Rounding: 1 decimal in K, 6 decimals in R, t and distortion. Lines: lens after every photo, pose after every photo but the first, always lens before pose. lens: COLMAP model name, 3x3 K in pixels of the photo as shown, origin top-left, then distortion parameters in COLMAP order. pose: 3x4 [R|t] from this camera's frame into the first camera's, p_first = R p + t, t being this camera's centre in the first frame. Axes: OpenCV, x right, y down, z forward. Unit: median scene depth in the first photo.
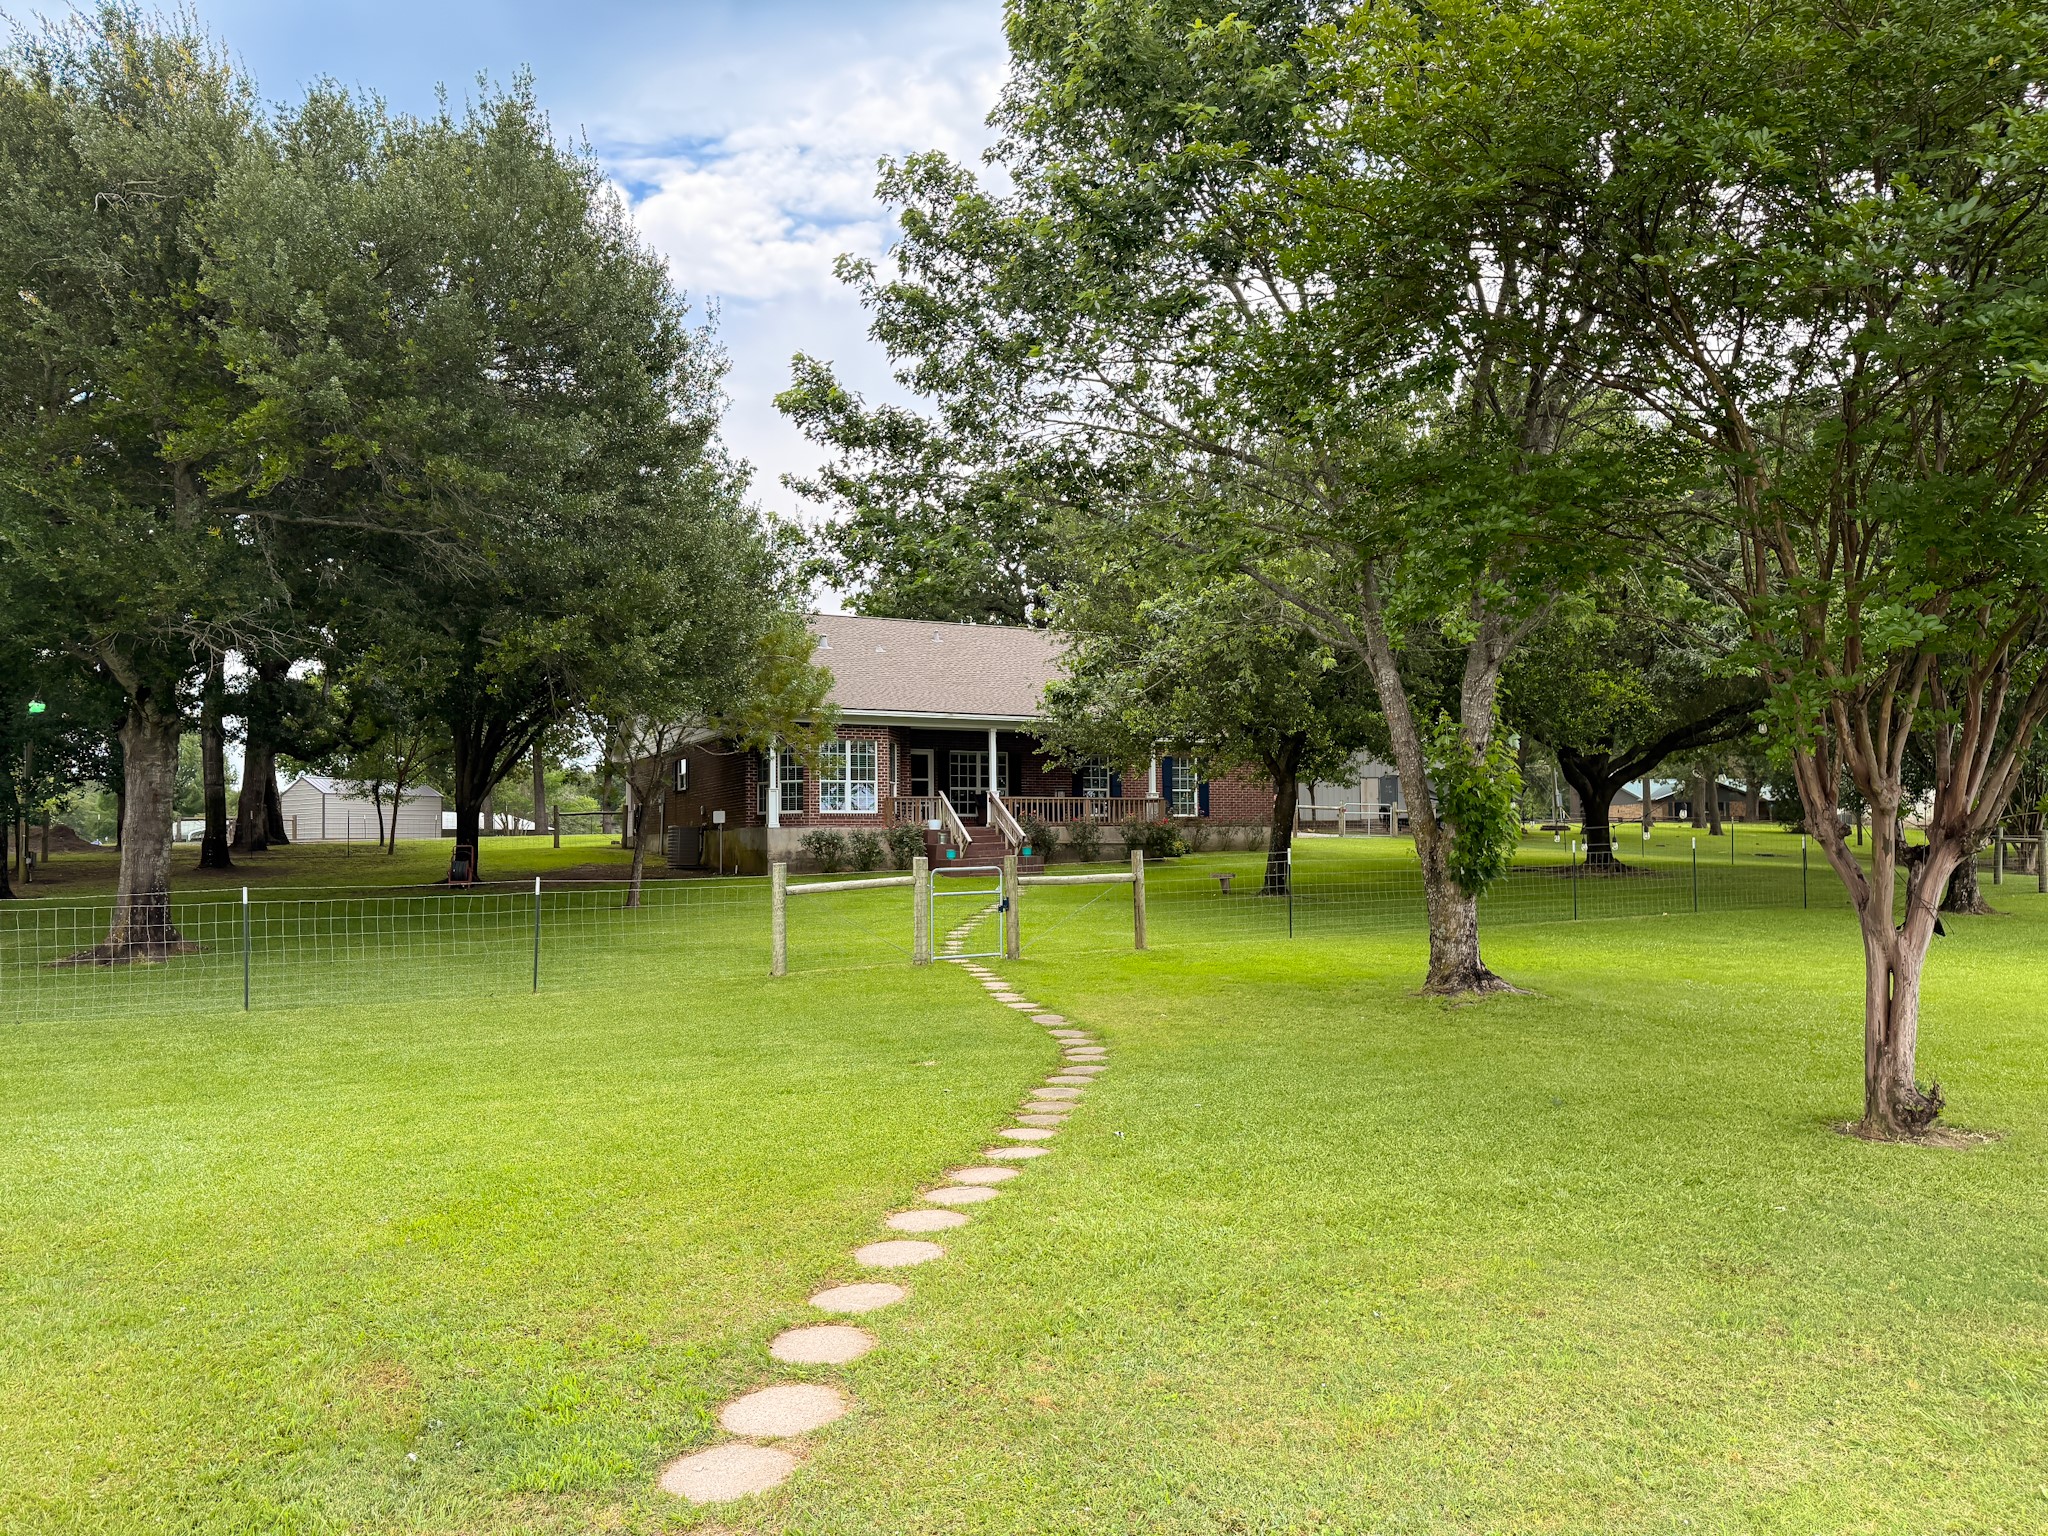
lens RADIAL K [[1458.2, 0, 1024.0], [0, 1458.2, 768.0], [0, 0, 1]] dist [0.116138, -0.110577]
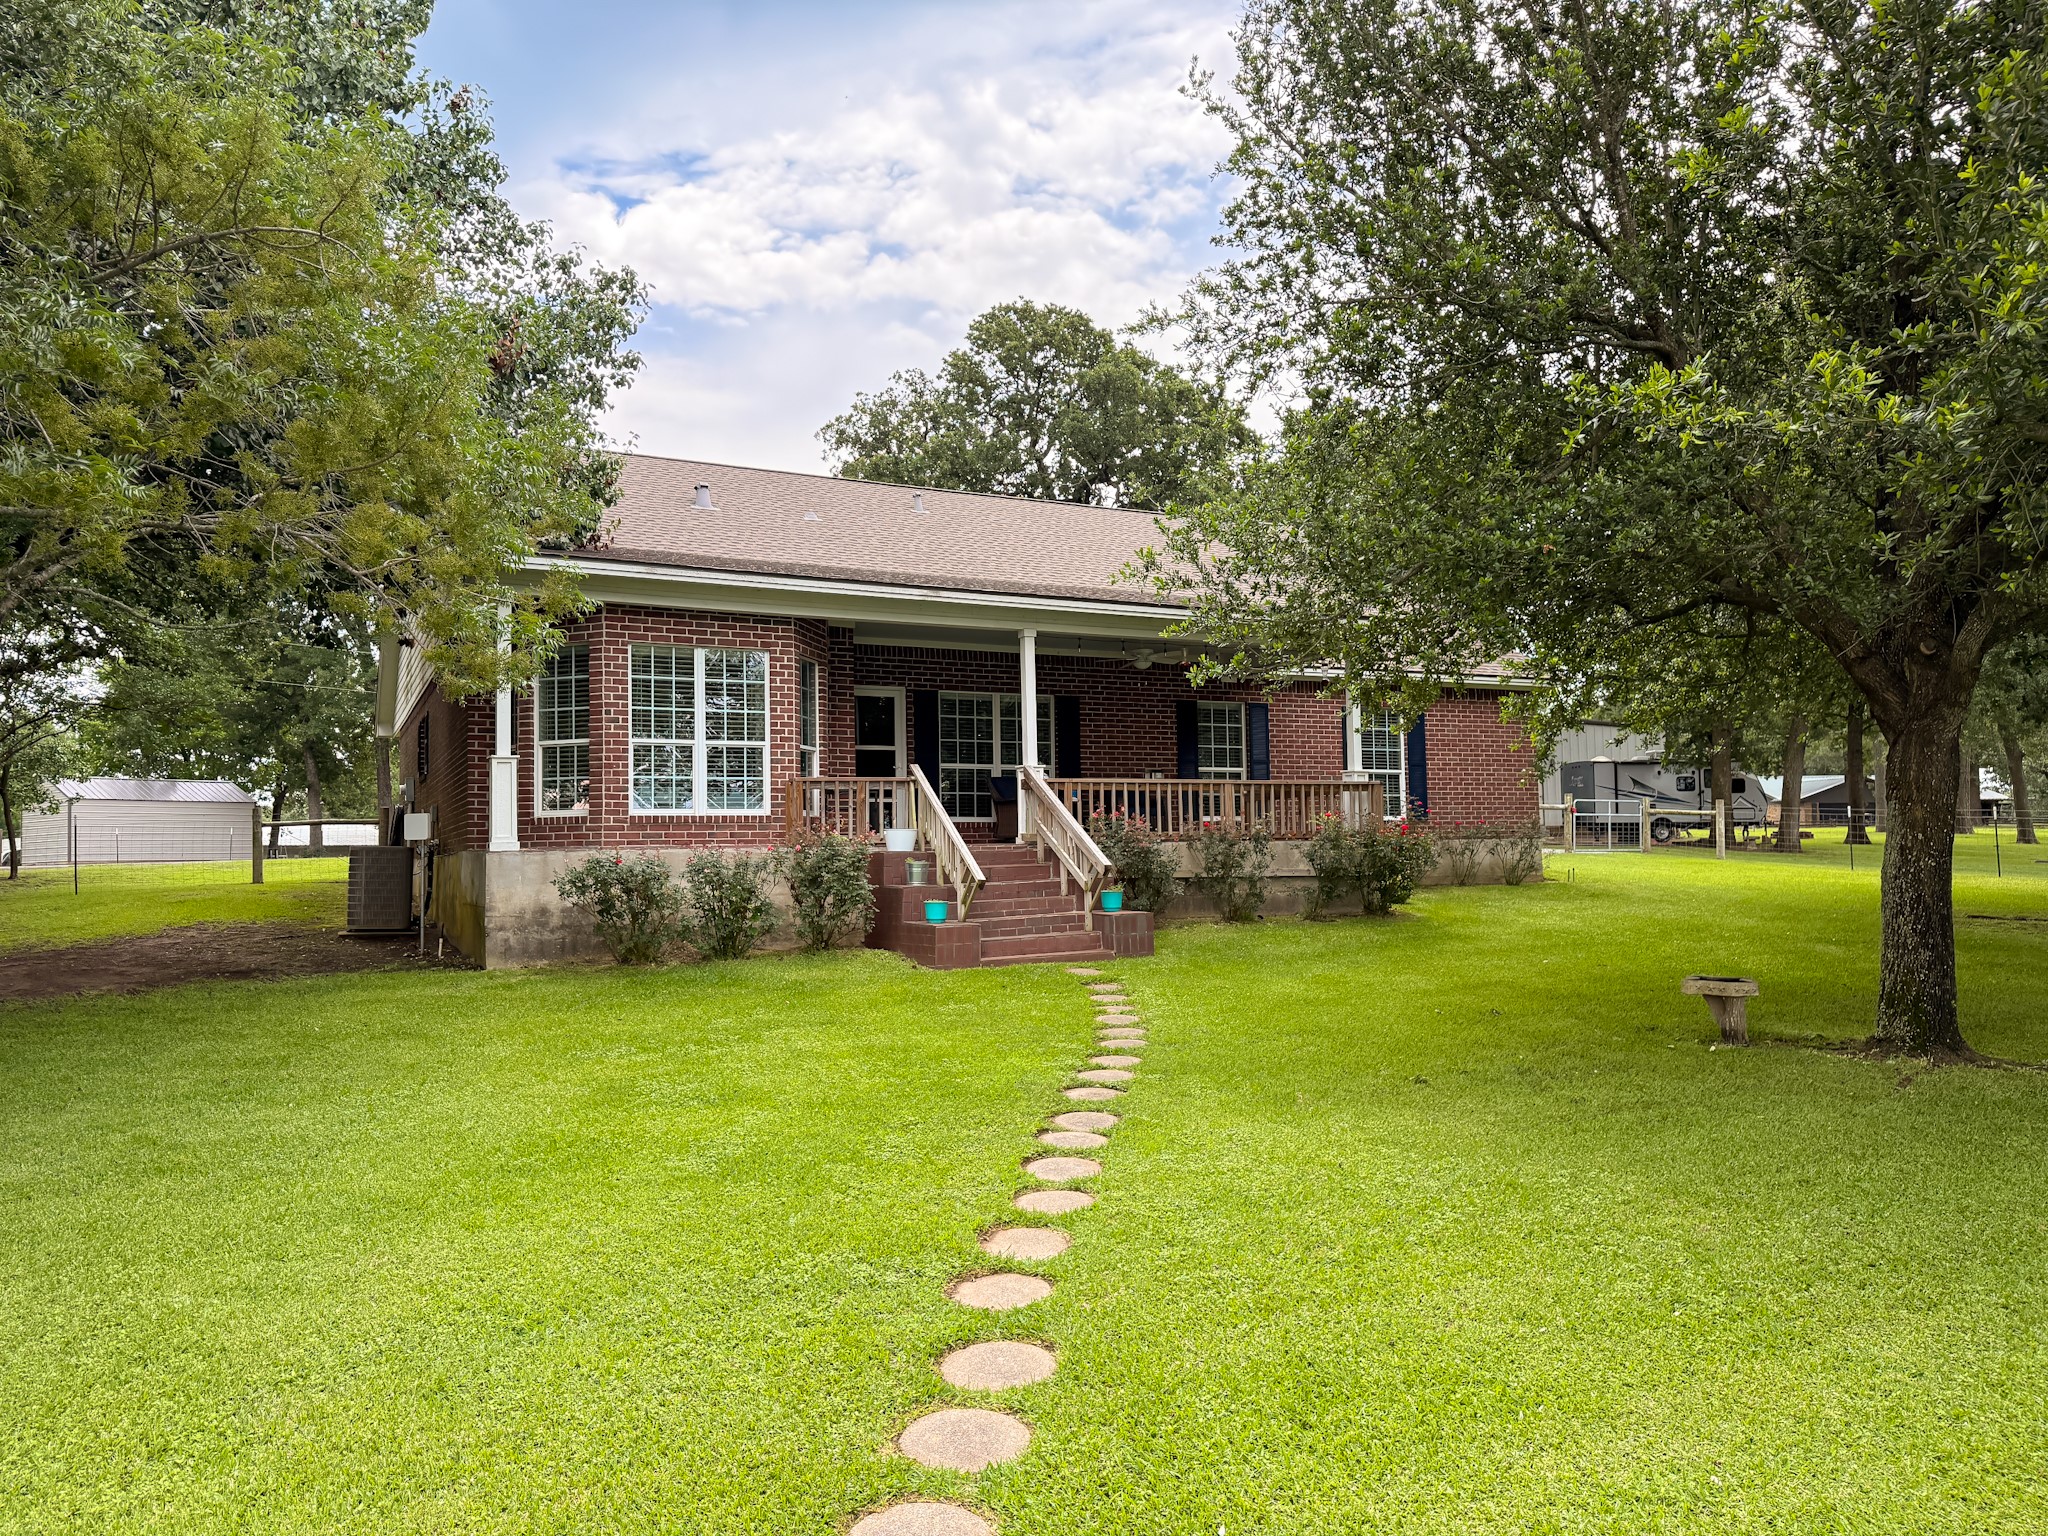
lens RADIAL K [[1458.2, 0, 1024.0], [0, 1458.2, 768.0], [0, 0, 1]] dist [0.116138, -0.110577]
pose [[0.999934, -0.011103, 0.002923, -0.024830], [0.011137, 0.999866, -0.011983, 0.021830], [-0.002790, 0.012015, 0.999924, 0.537802]]
